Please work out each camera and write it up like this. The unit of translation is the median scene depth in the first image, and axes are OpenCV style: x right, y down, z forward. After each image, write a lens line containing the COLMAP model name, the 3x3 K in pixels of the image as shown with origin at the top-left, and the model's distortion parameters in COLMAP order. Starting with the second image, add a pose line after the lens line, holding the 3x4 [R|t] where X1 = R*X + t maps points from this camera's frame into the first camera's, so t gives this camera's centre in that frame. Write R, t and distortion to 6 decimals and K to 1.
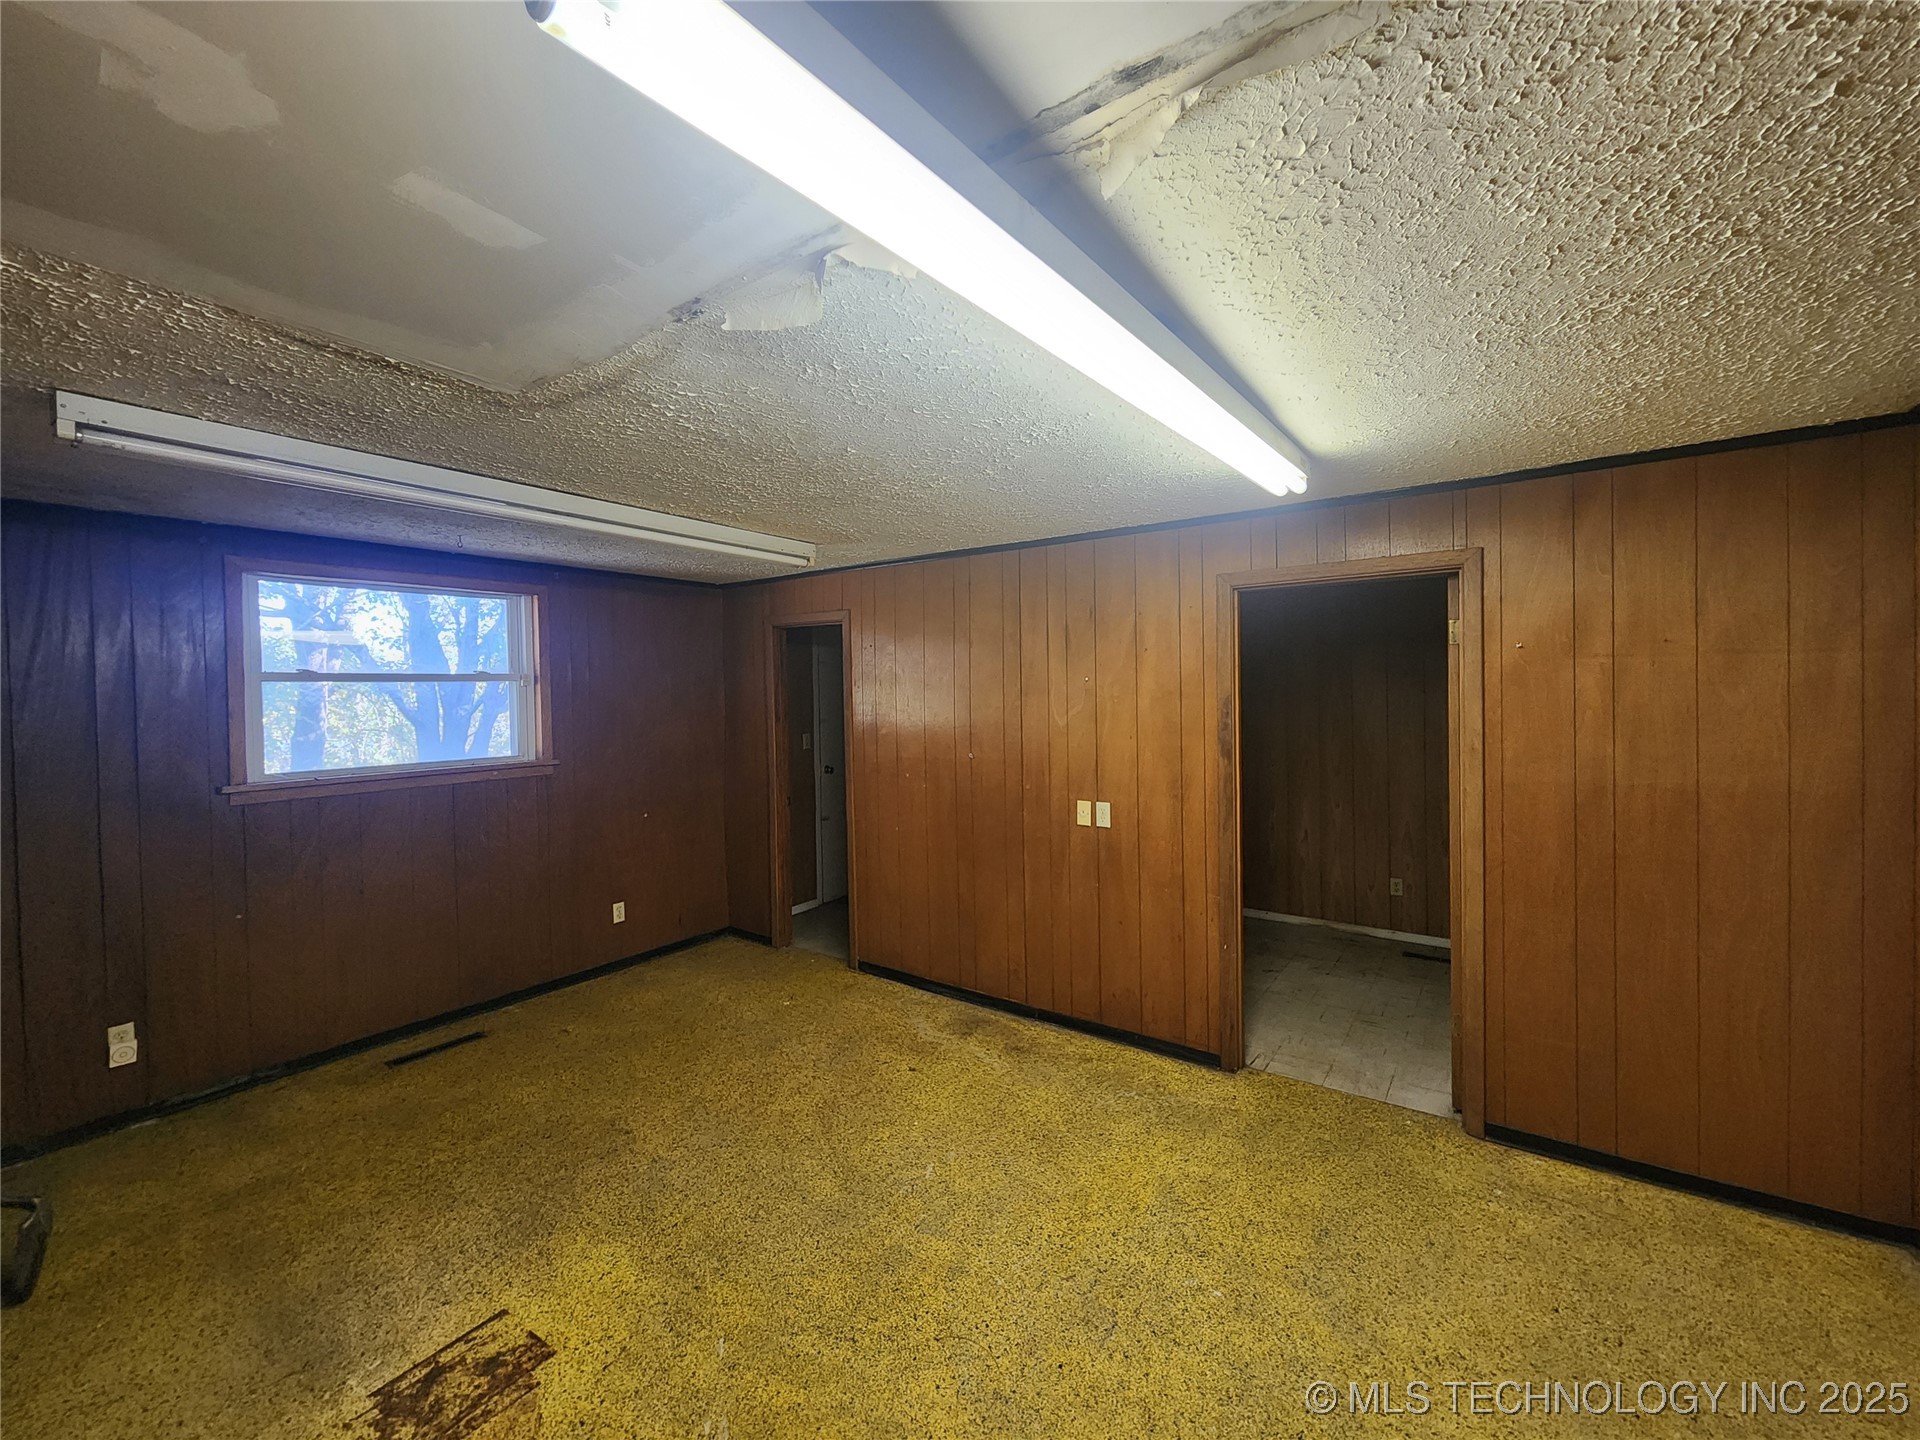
lens RADIAL K [[784.9, 0, 960.3], [0, 784.9, 704.2], [0, 0, 1]] dist [0.002265, -0.001398]
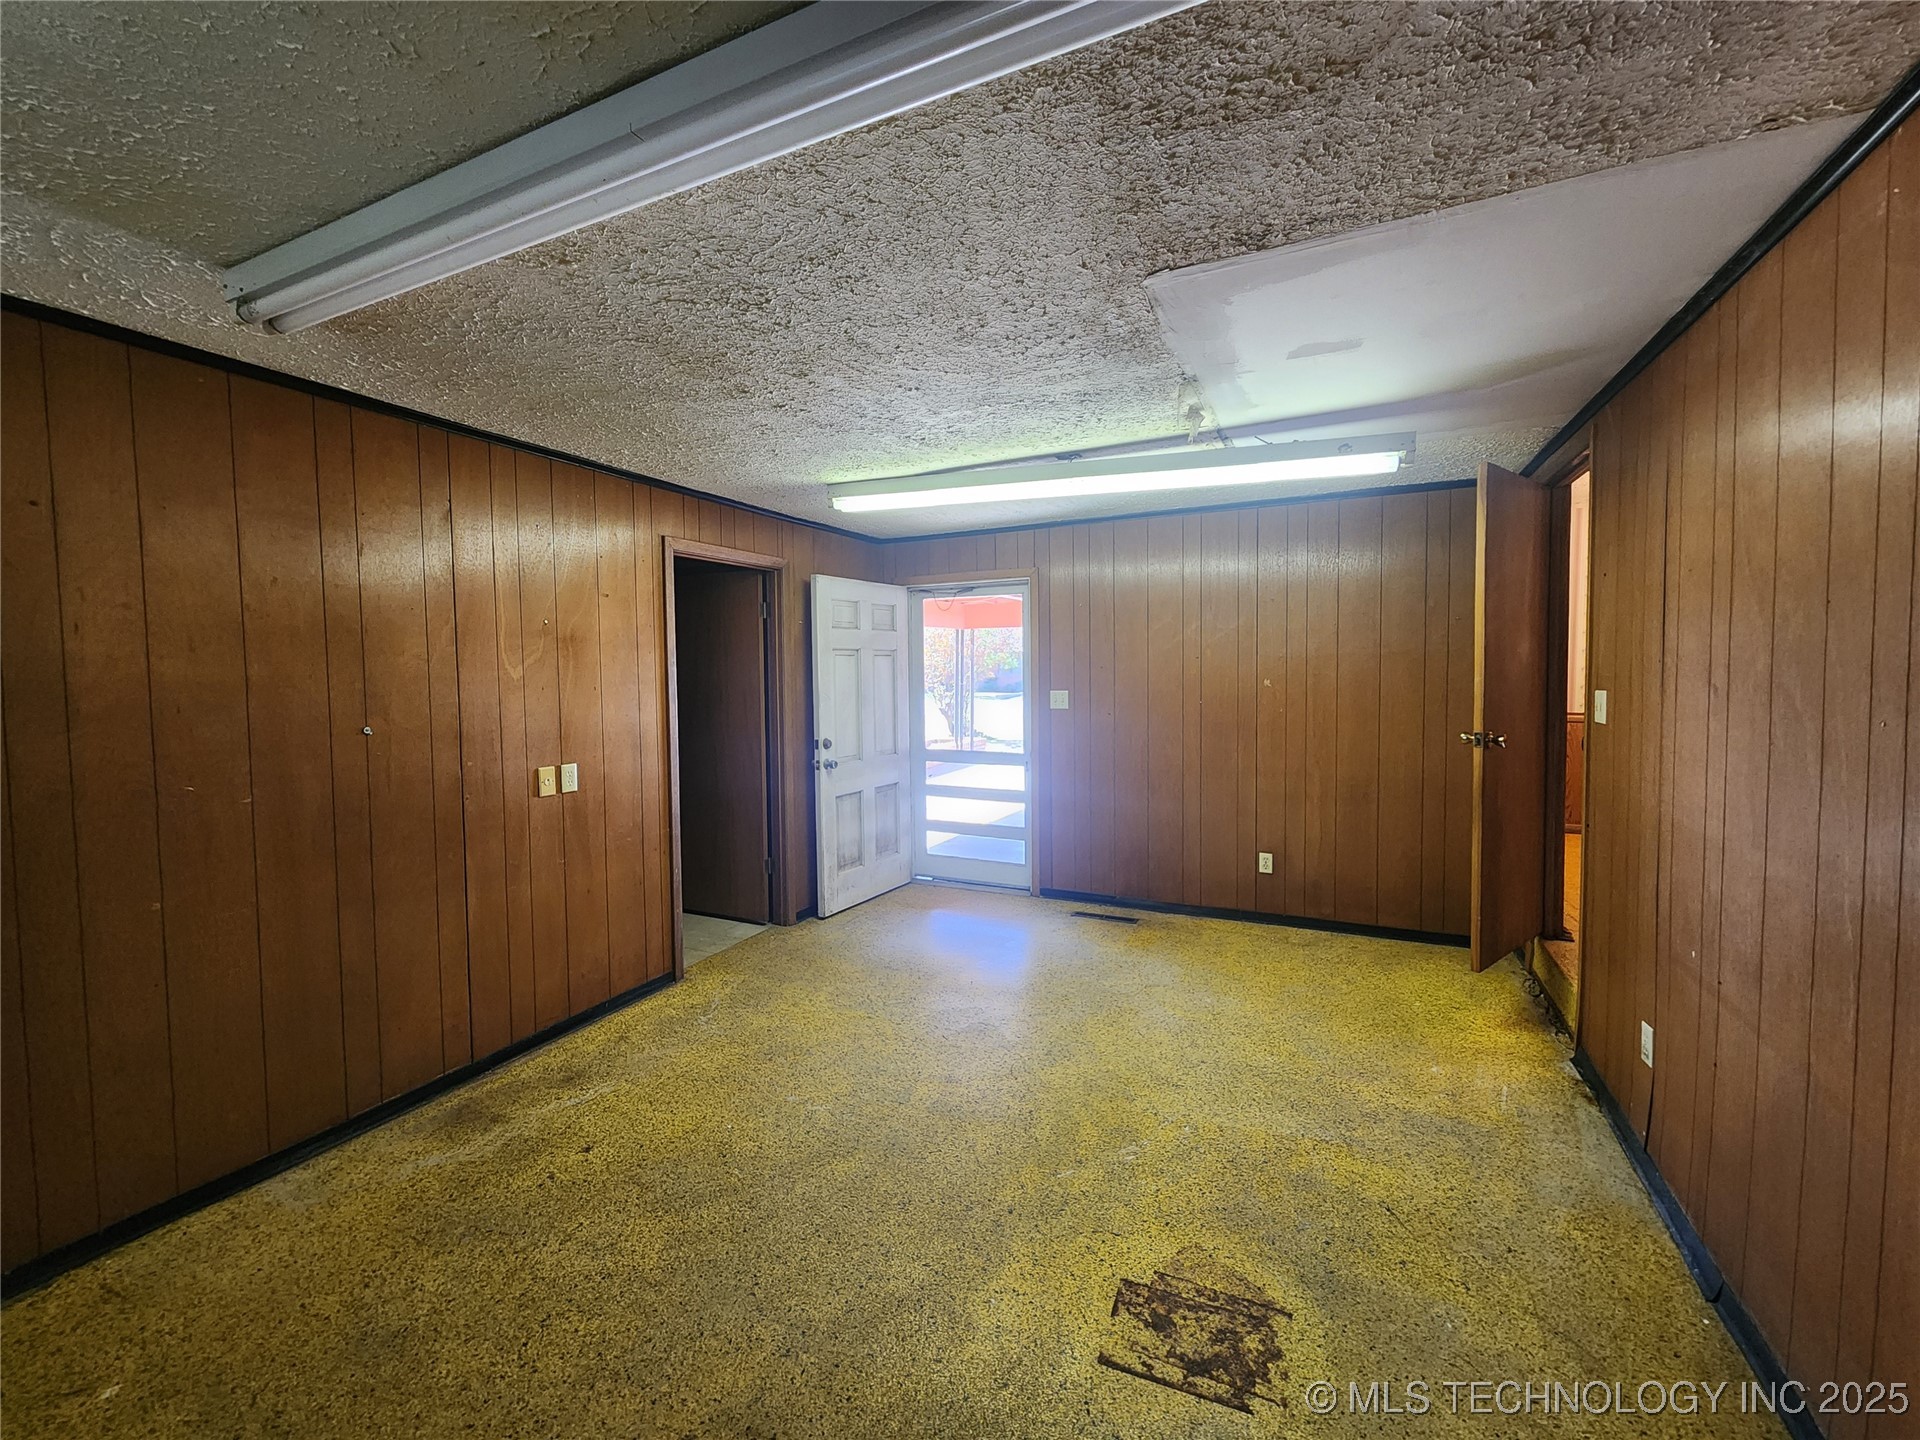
lens RADIAL K [[784.9, 0, 960.3], [0, 784.9, 704.2], [0, 0, 1]] dist [0.002265, -0.001398]
pose [[-0.177844, -0.027681, 0.983669, -1.342961], [0.029496, 0.999005, 0.033446, 0.073270], [-0.983617, 0.034962, -0.176850, 1.275156]]
